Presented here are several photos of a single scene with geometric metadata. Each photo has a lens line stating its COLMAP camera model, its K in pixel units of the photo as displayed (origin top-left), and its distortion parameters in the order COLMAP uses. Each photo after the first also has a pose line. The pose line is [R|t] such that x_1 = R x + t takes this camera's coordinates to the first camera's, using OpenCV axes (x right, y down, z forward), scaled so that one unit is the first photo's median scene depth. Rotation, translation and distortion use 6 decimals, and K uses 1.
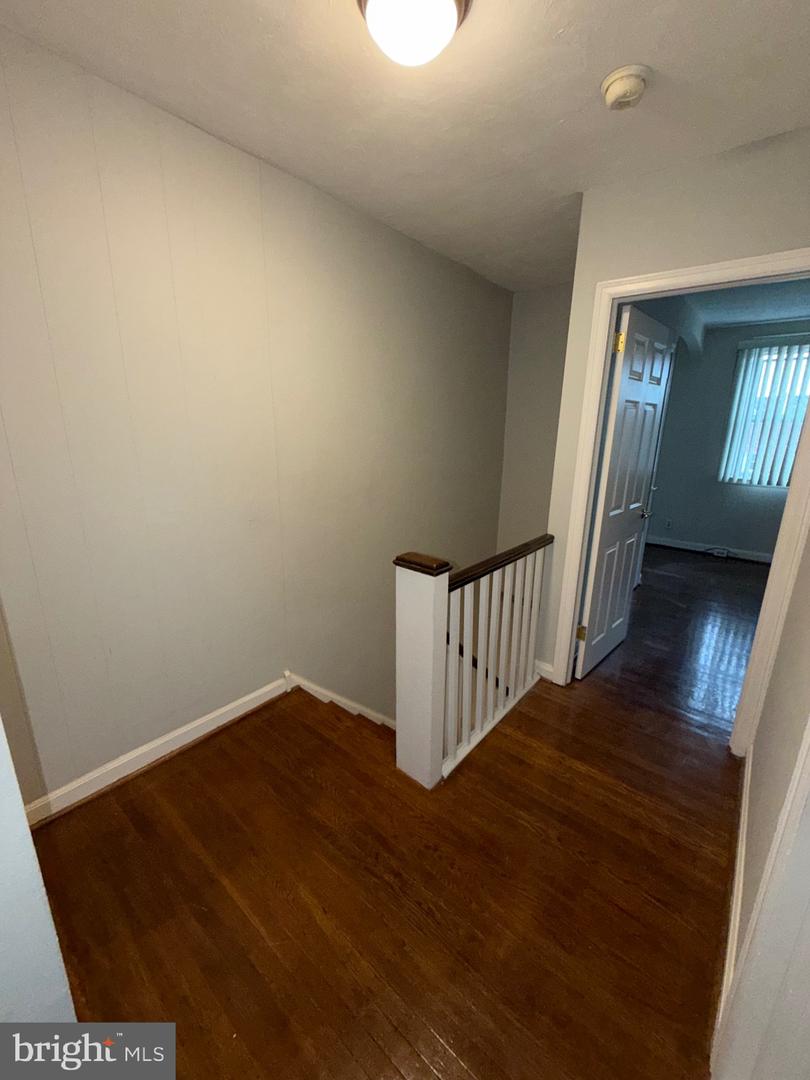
lens RADIAL K [[430.2, 0, 405.0], [0, 430.2, 540.0], [0, 0, 1]] dist [-0.000966, 0.000157]
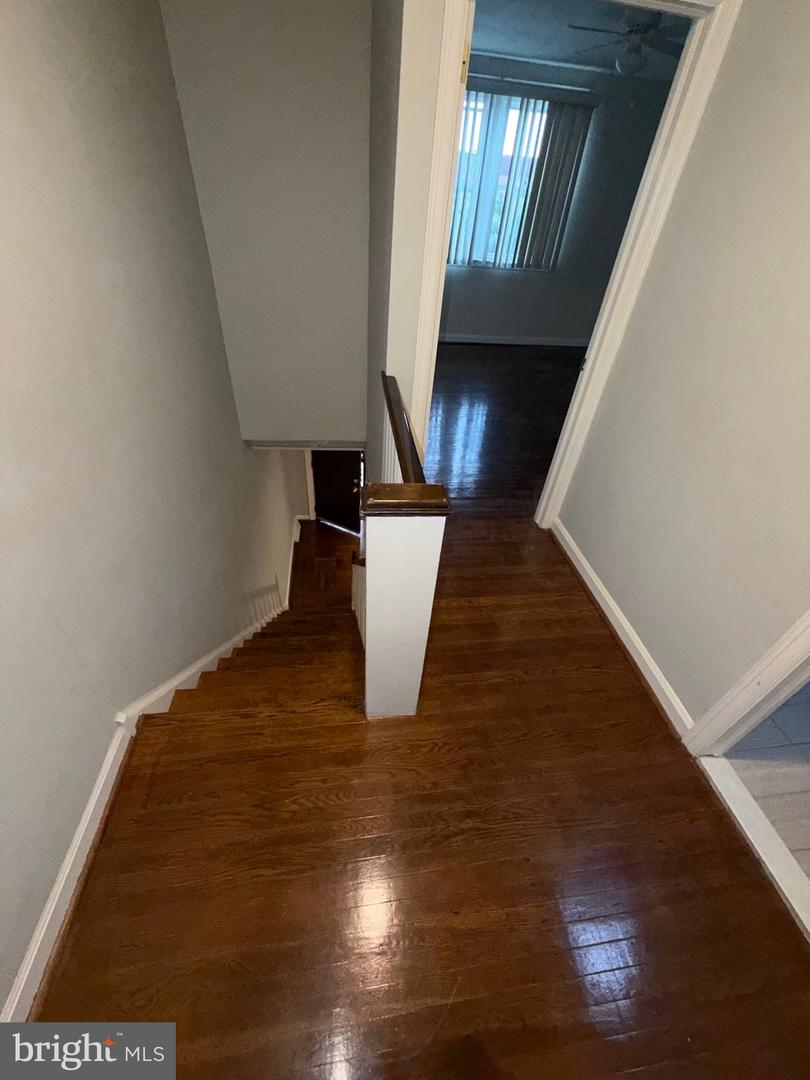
lens RADIAL K [[430.2, 0, 405.0], [0, 430.2, 540.0], [0, 0, 1]] dist [-0.000966, 0.000157]
pose [[0.675525, -0.439144, 0.592299, -0.352436], [0.129038, 0.861308, 0.491424, -0.192504], [-0.725958, -0.255540, 0.638502, 0.561958]]
